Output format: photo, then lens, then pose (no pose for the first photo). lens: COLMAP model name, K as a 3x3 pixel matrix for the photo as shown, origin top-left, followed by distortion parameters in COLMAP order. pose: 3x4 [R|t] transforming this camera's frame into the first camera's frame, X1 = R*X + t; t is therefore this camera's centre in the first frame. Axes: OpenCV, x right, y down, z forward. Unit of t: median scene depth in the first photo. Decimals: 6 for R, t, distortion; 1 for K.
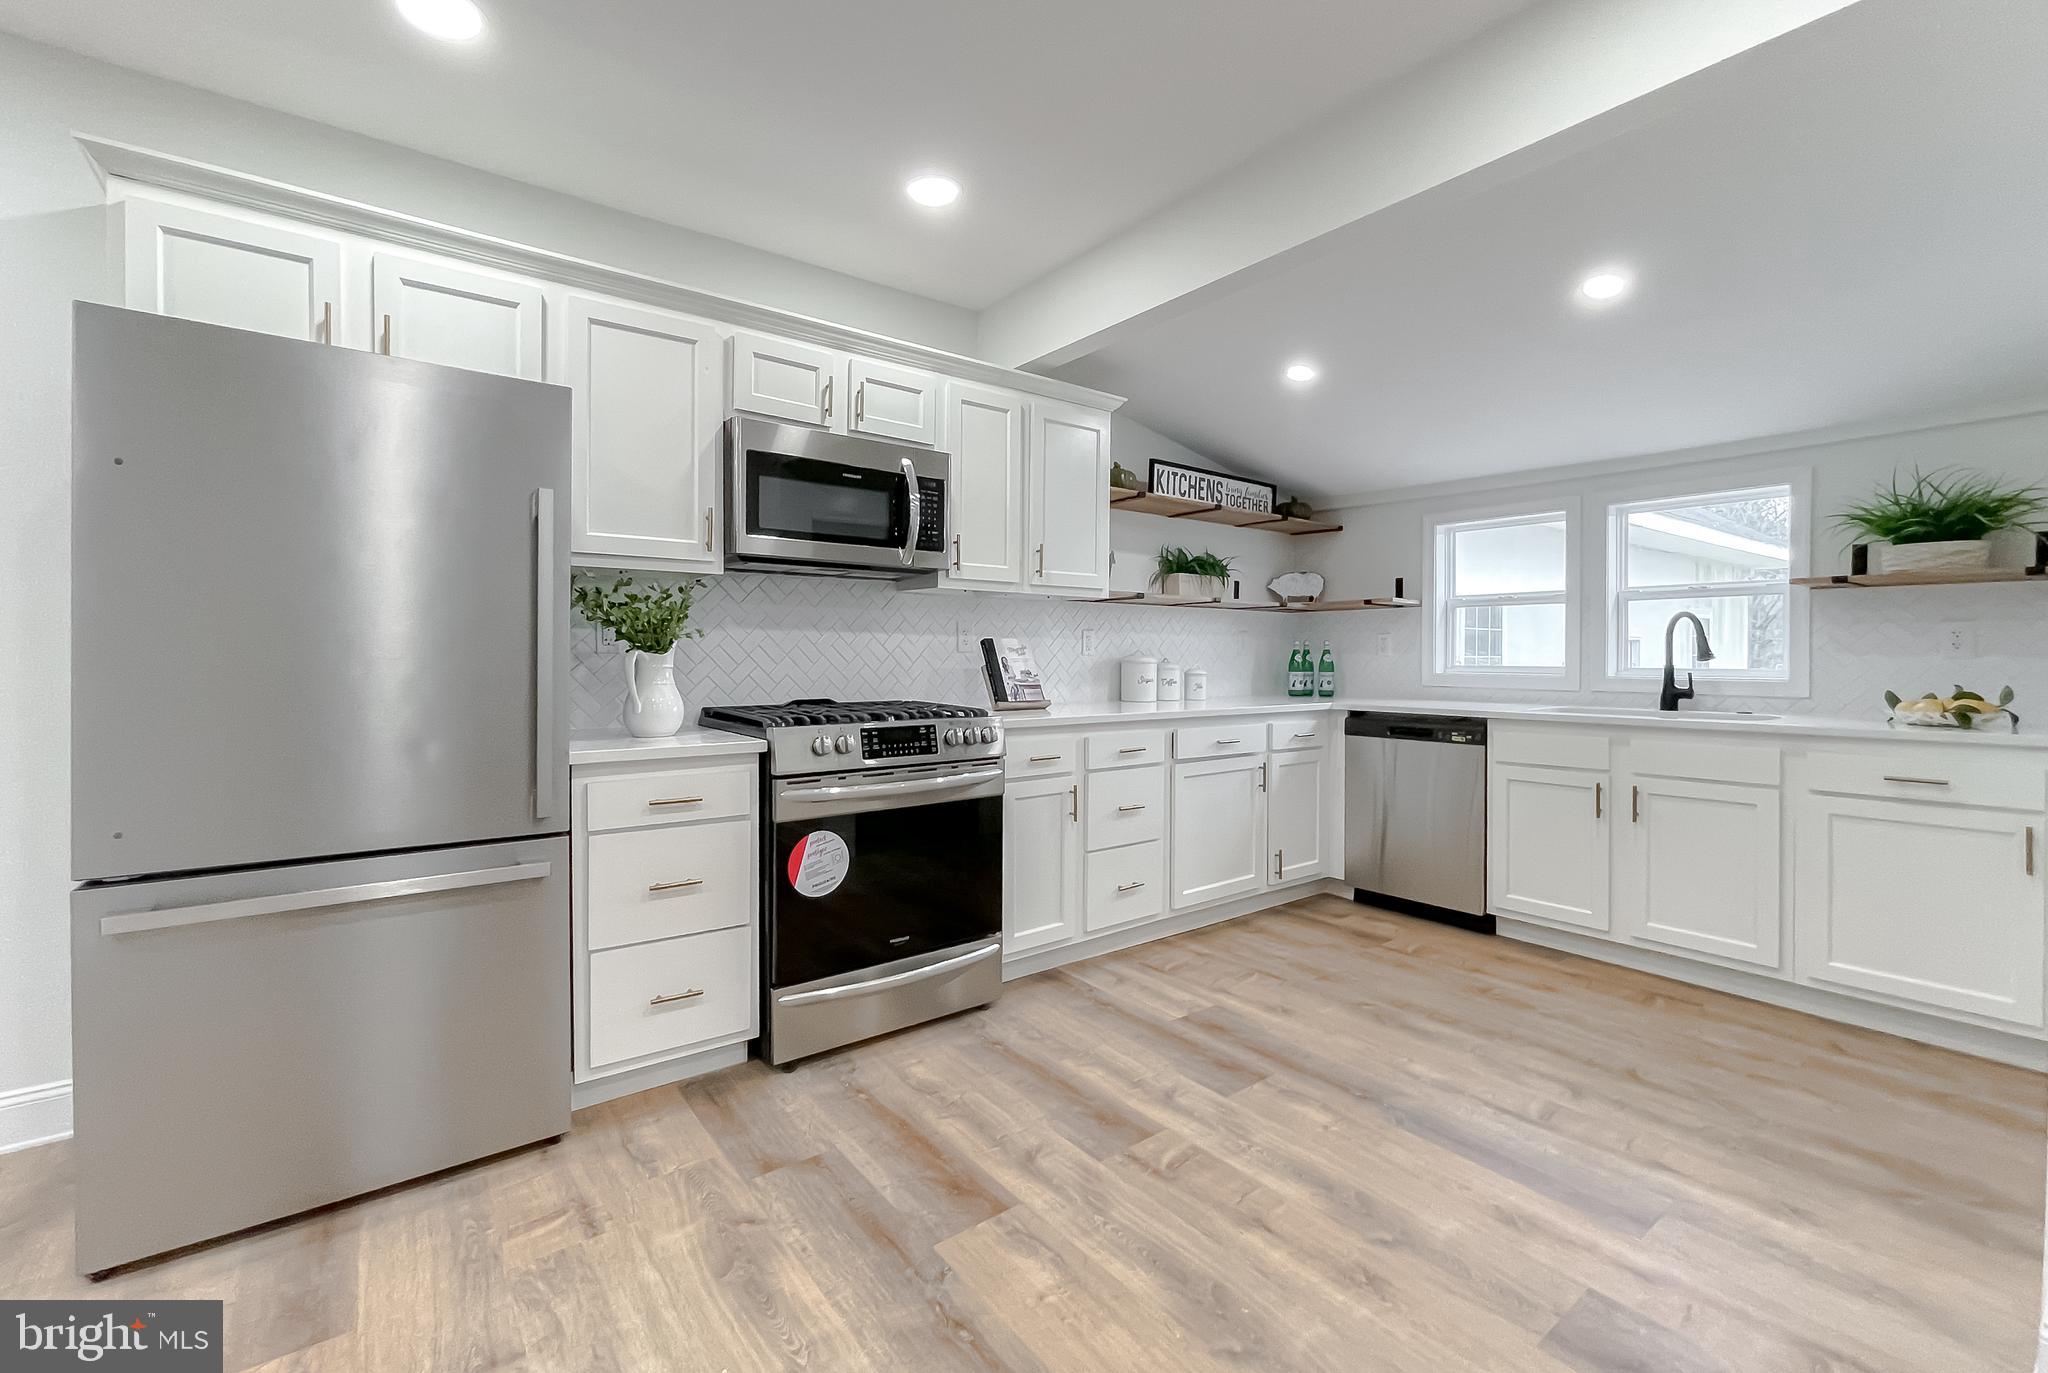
lens RADIAL K [[867.5, 0, 1009.3], [0, 867.5, 660.0], [0, 0, 1]] dist [0.000286, 0.000091]
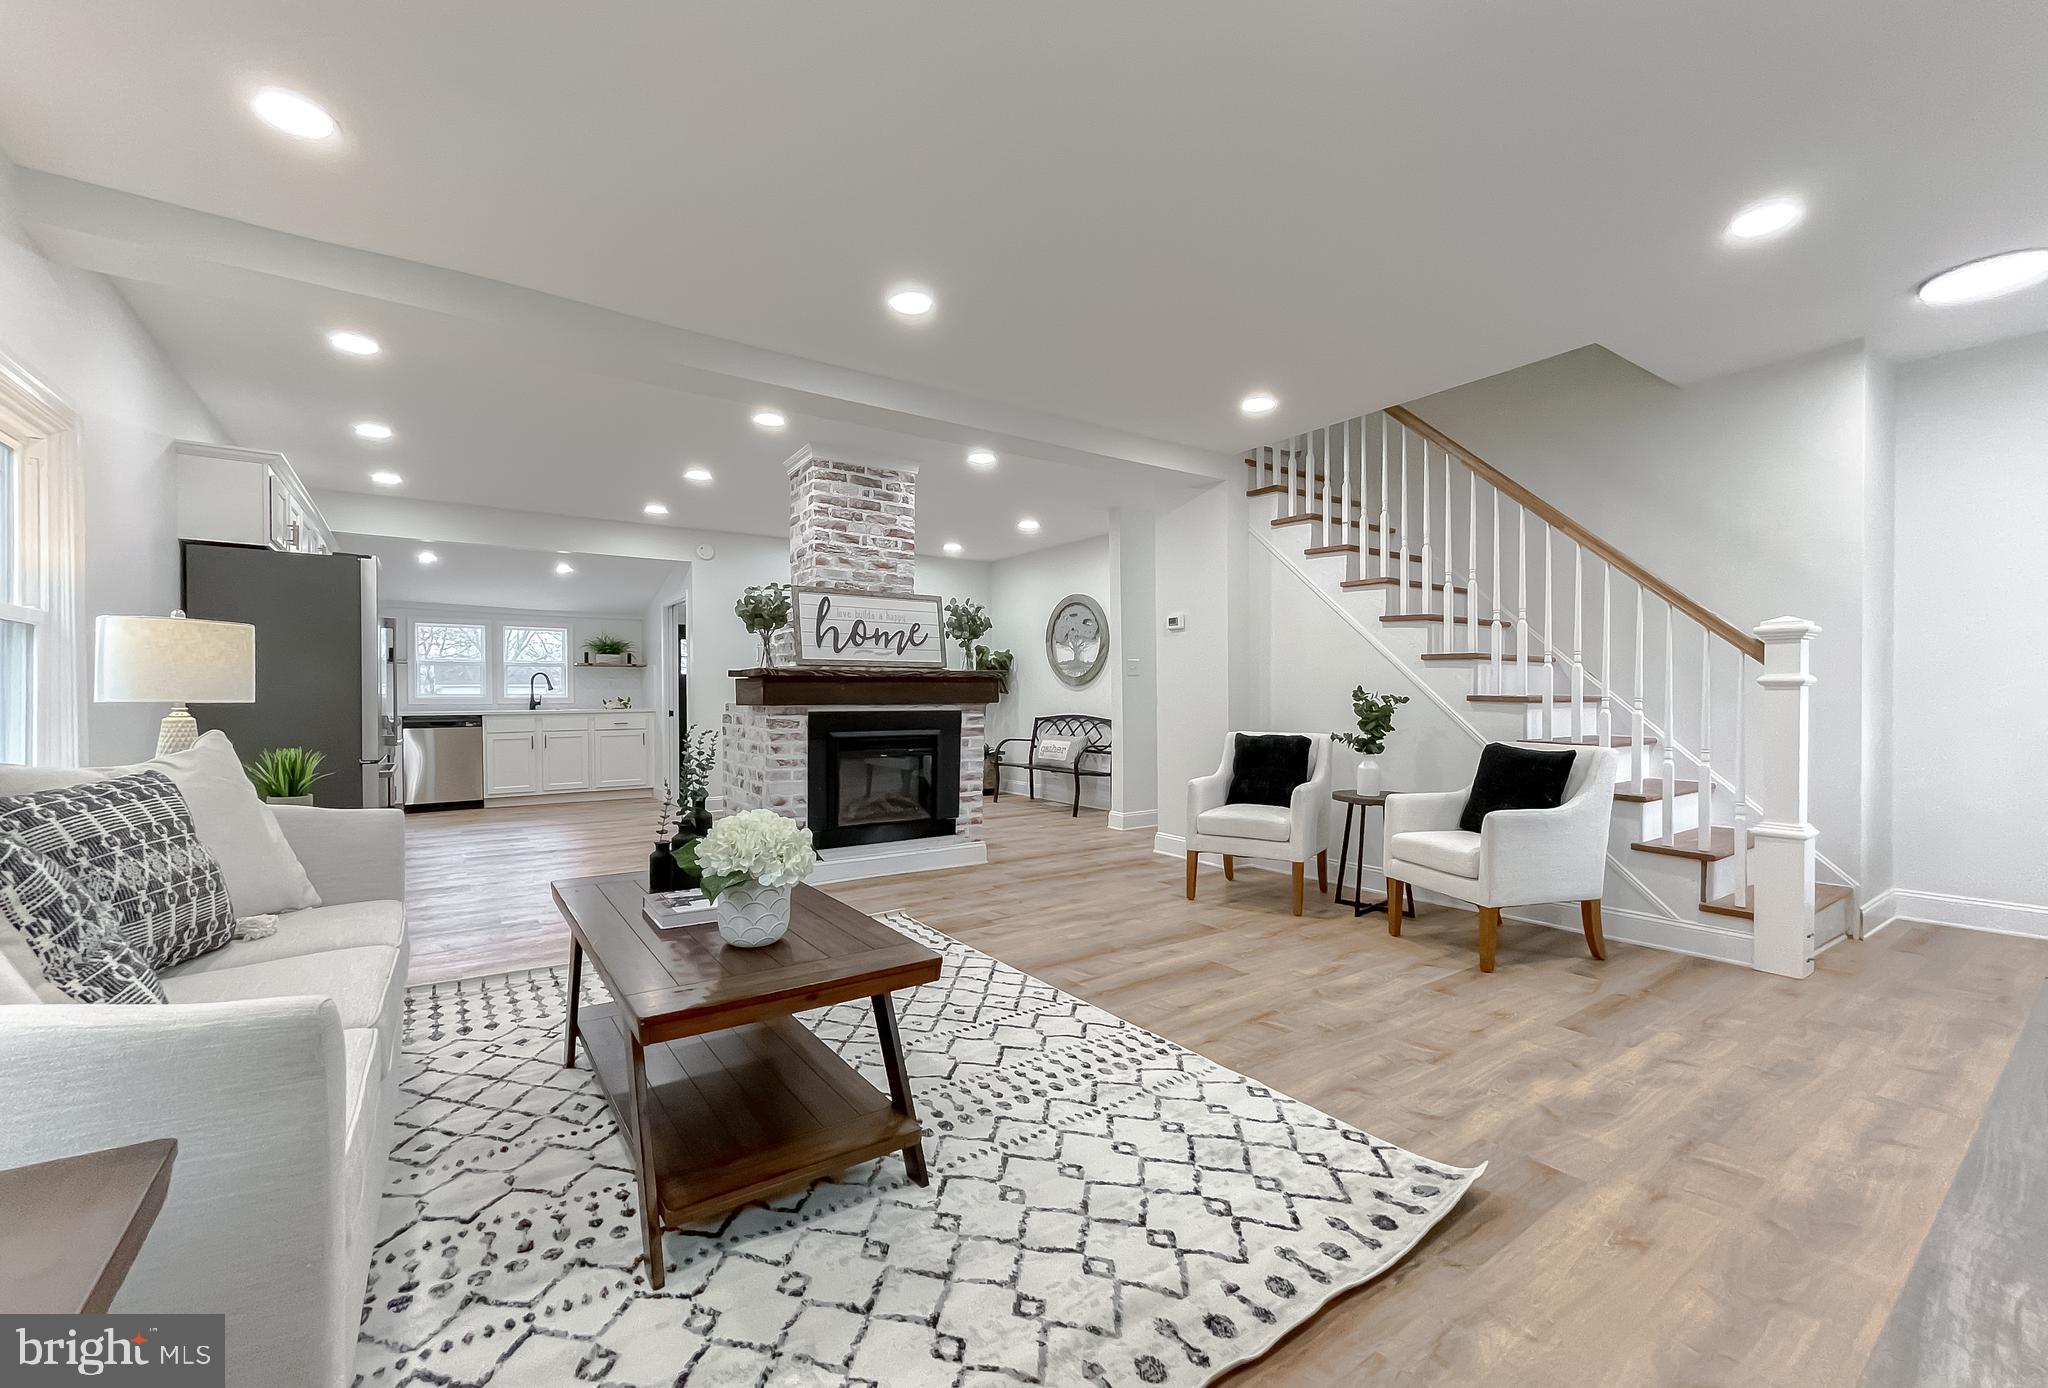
lens RADIAL K [[831.0, 0, 1006.1], [0, 831.0, 704.3], [0, 0, 1]] dist [-0.007244, 0.005721]
pose [[0.045352, -0.012054, 0.998898, -1.896817], [0.010226, 0.999880, 0.011602, 0.031924], [-0.998919, 0.009688, 0.045470, -0.608857]]
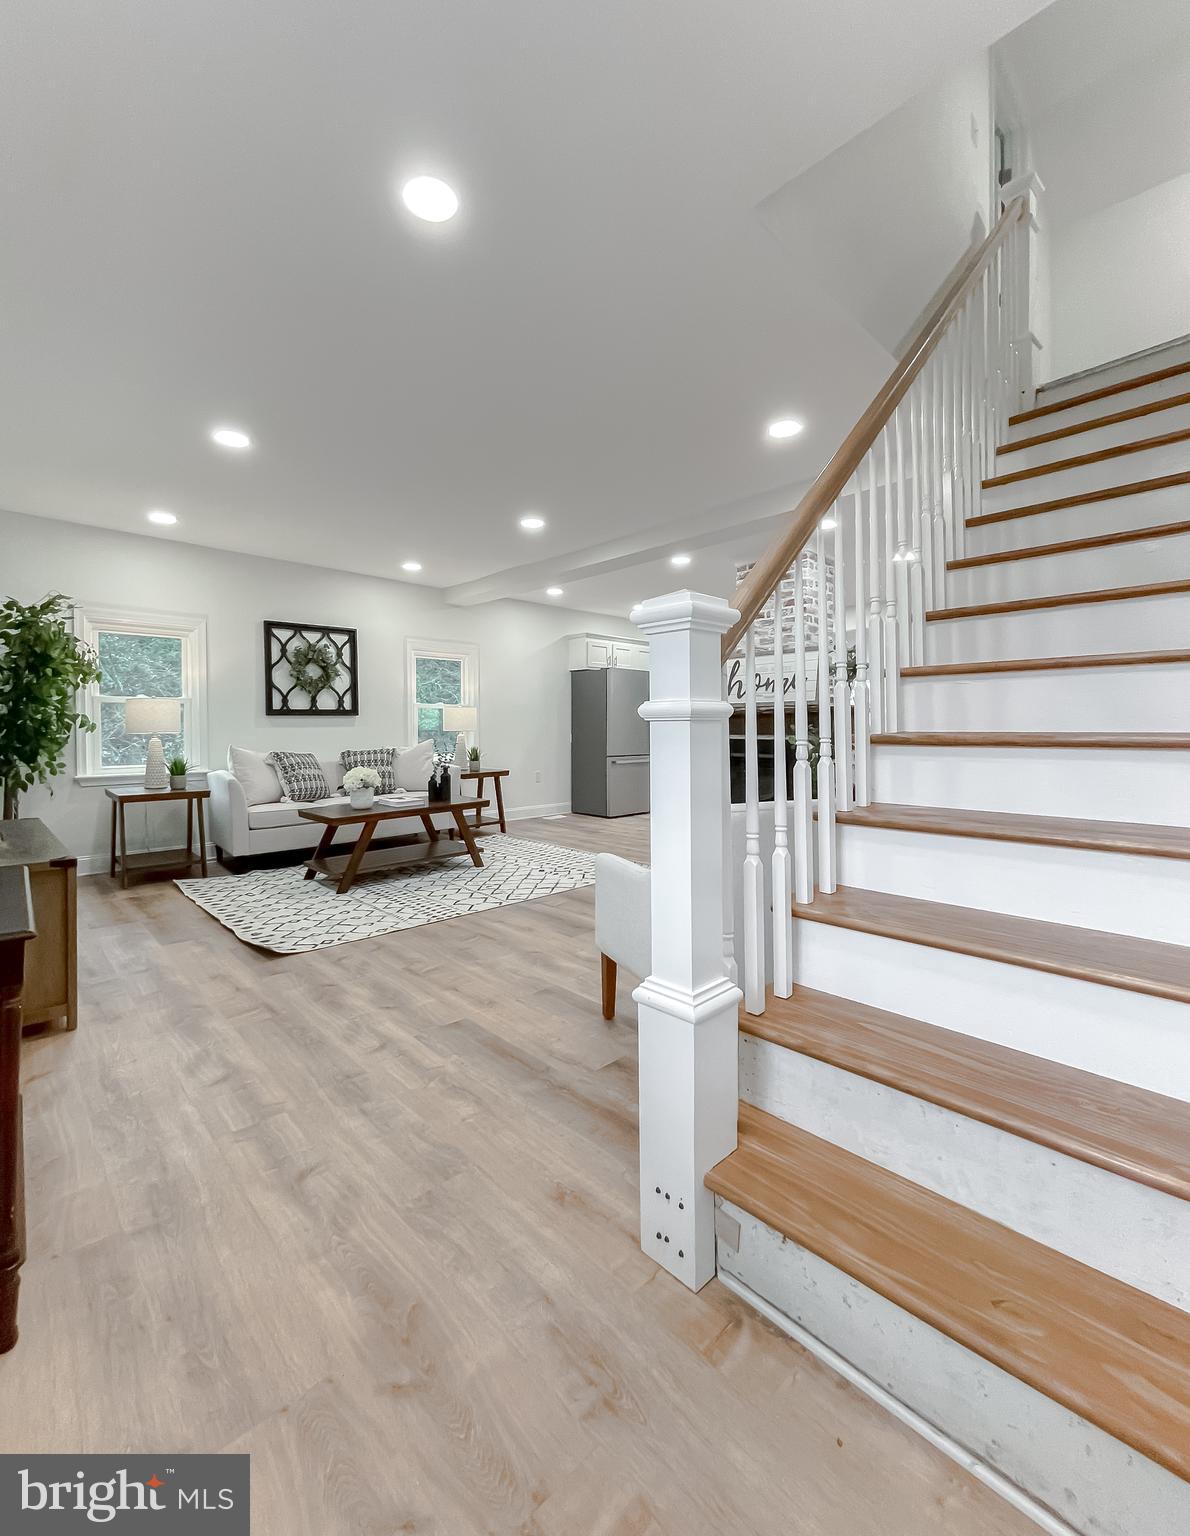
lens RADIAL K [[642.0, 0, 592.2], [0, 642.0, 736.1], [0, 0, 1]] dist [-0.002708, 0.000210]
pose [[0.992635, -0.008189, 0.120867, -0.925214], [0.007487, 0.999952, 0.006267, 0.039213], [-0.120912, -0.005316, 0.992649, -1.957409]]
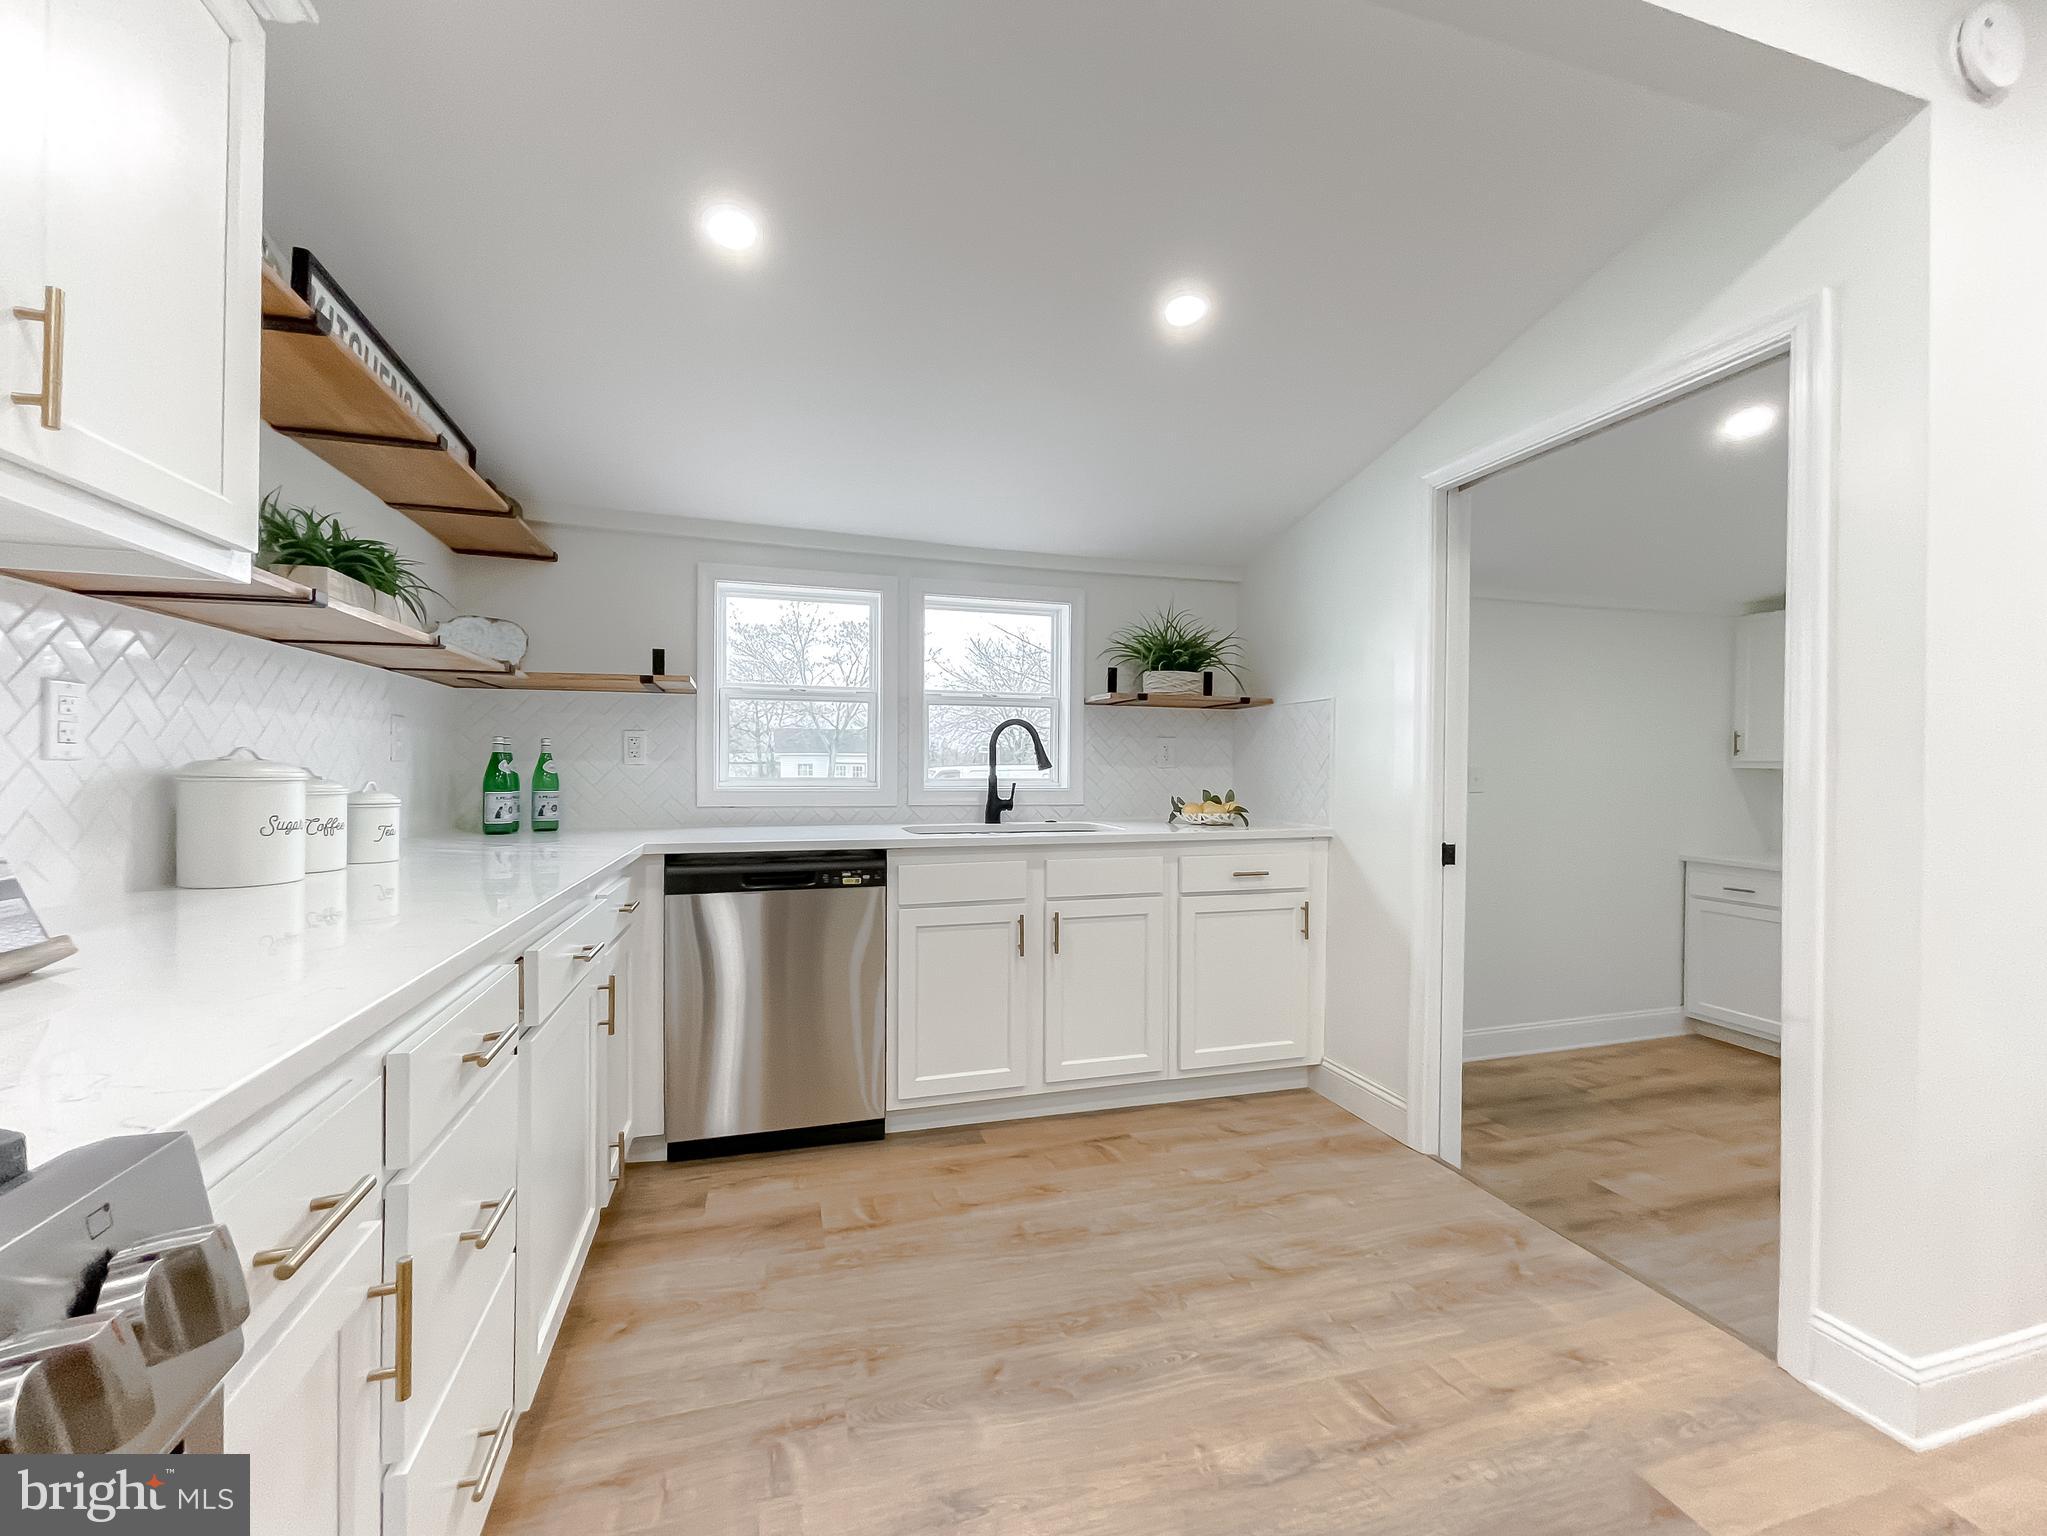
lens RADIAL K [[842.3, 0, 1018.5], [0, 842.3, 772.1], [0, 0, 1]] dist [-0.002850, -0.000084]
pose [[0.358023, -0.005076, 0.933699, -0.094071], [0.000867, 0.999987, 0.005104, -0.002285], [-0.933712, -0.001017, 0.358022, 0.740675]]
